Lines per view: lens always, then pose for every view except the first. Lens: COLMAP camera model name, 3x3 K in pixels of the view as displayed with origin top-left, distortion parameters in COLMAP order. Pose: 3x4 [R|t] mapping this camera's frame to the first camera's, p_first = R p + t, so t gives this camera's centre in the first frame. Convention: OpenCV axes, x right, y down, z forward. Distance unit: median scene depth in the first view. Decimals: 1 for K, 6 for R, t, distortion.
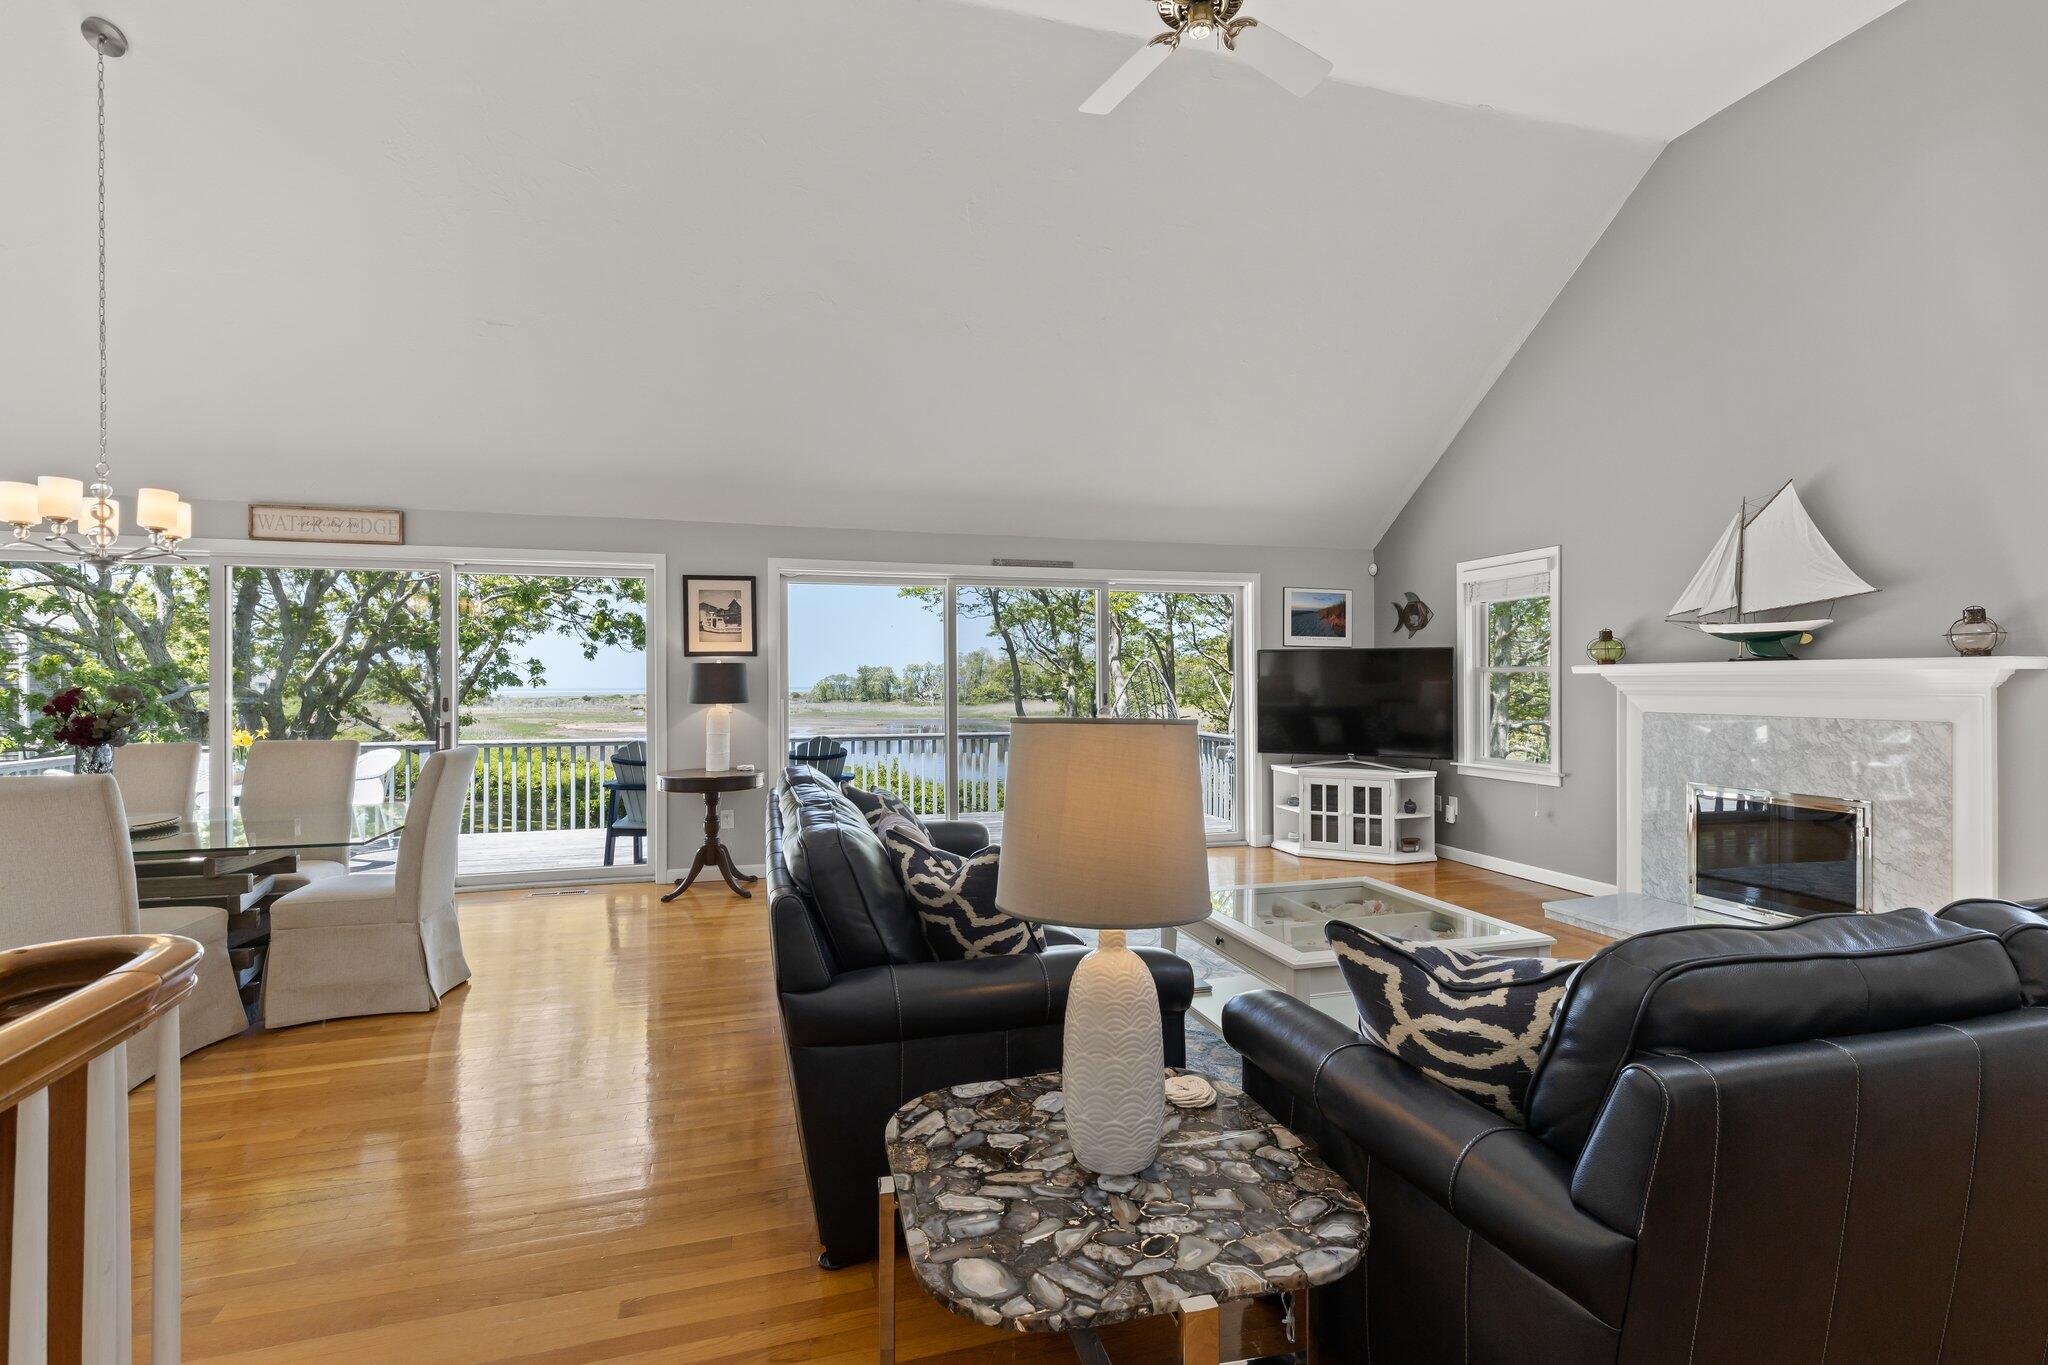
lens RADIAL K [[933.5, 0, 1029.1], [0, 933.5, 677.5], [0, 0, 1]] dist [0.012622, -0.000563]
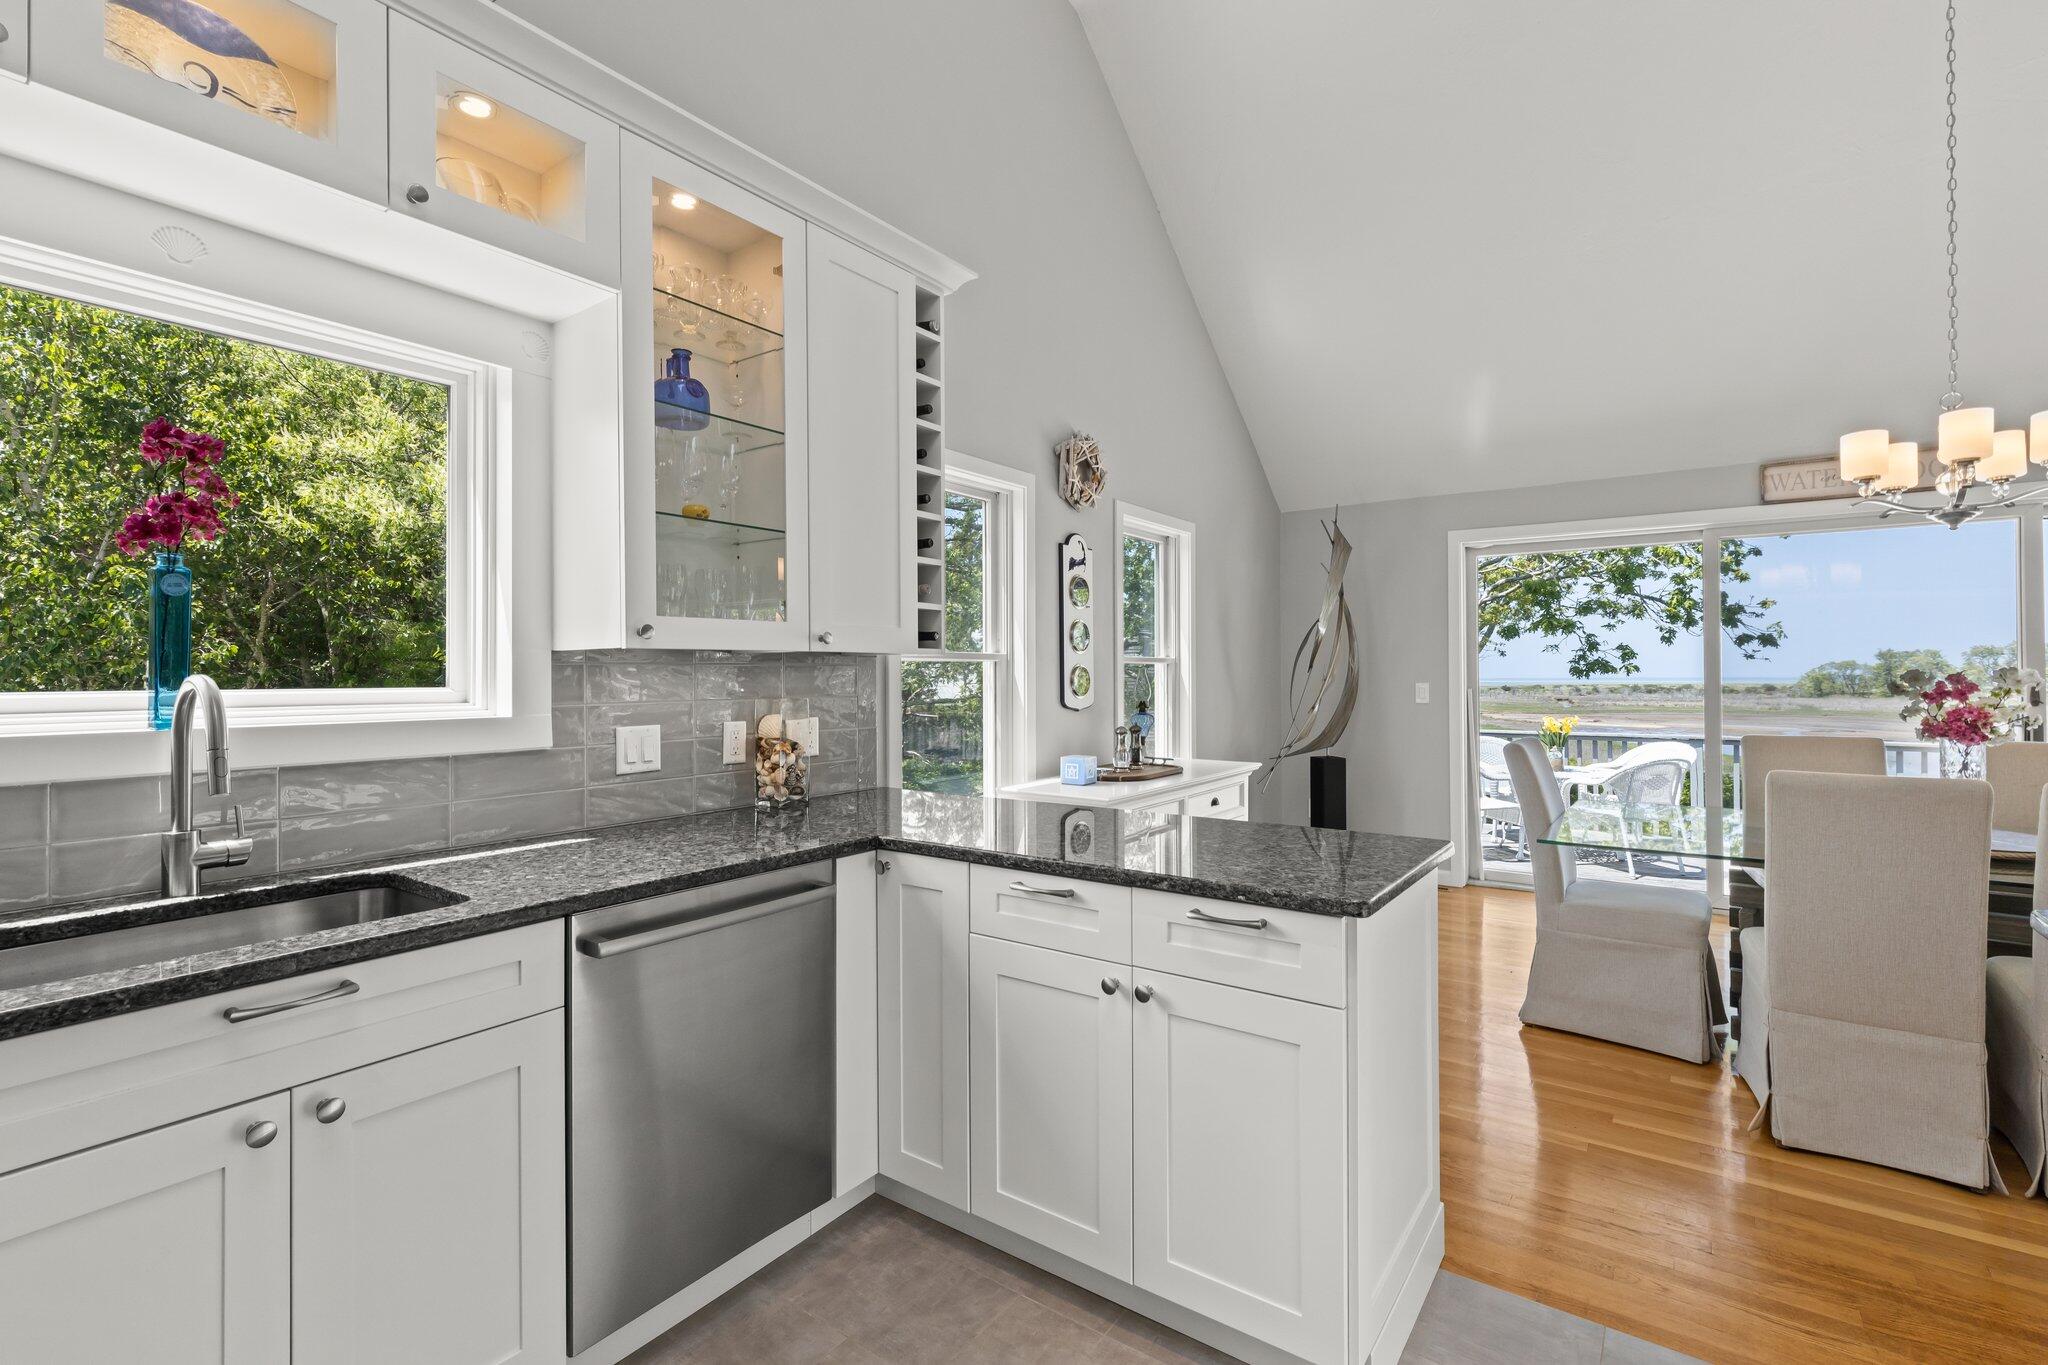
lens RADIAL K [[933.5, 0, 1029.1], [0, 933.5, 677.5], [0, 0, 1]] dist [0.012622, -0.000563]
pose [[0.615555, 0.003920, -0.788084, -0.420008], [0.004922, 0.999949, 0.008819, 0.002651], [0.788078, -0.009308, 0.615505, -0.062644]]
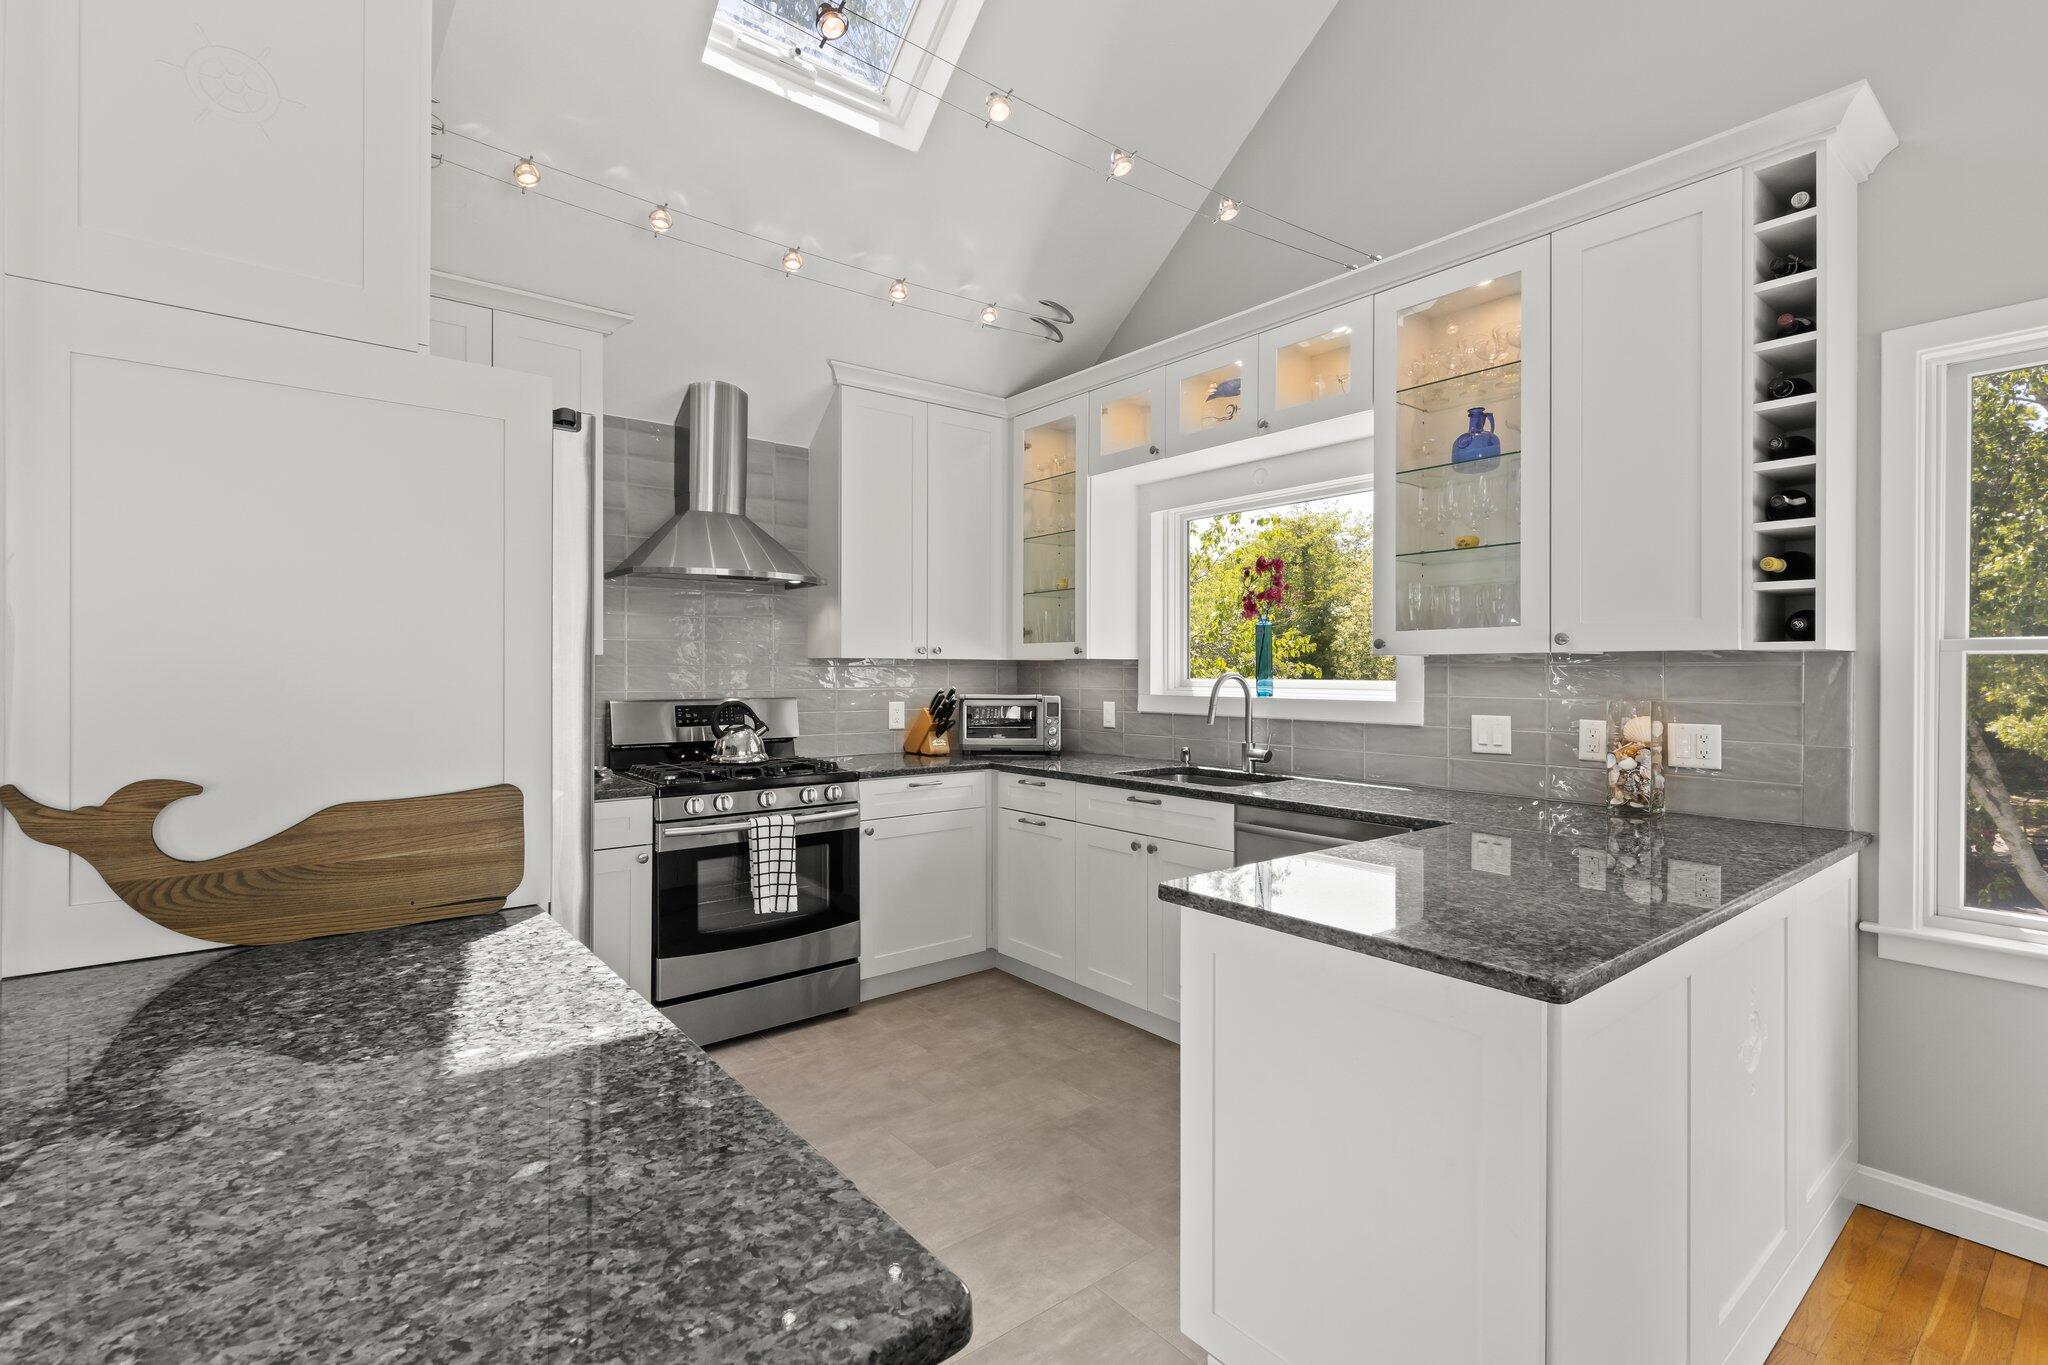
lens RADIAL K [[933.5, 0, 1029.1], [0, 933.5, 677.5], [0, 0, 1]] dist [0.012622, -0.000563]
pose [[-0.922477, 0.000276, -0.386052, -0.423405], [0.000052, 1.000000, 0.000589, 0.005247], [0.386052, 0.000524, -0.922477, 0.340996]]
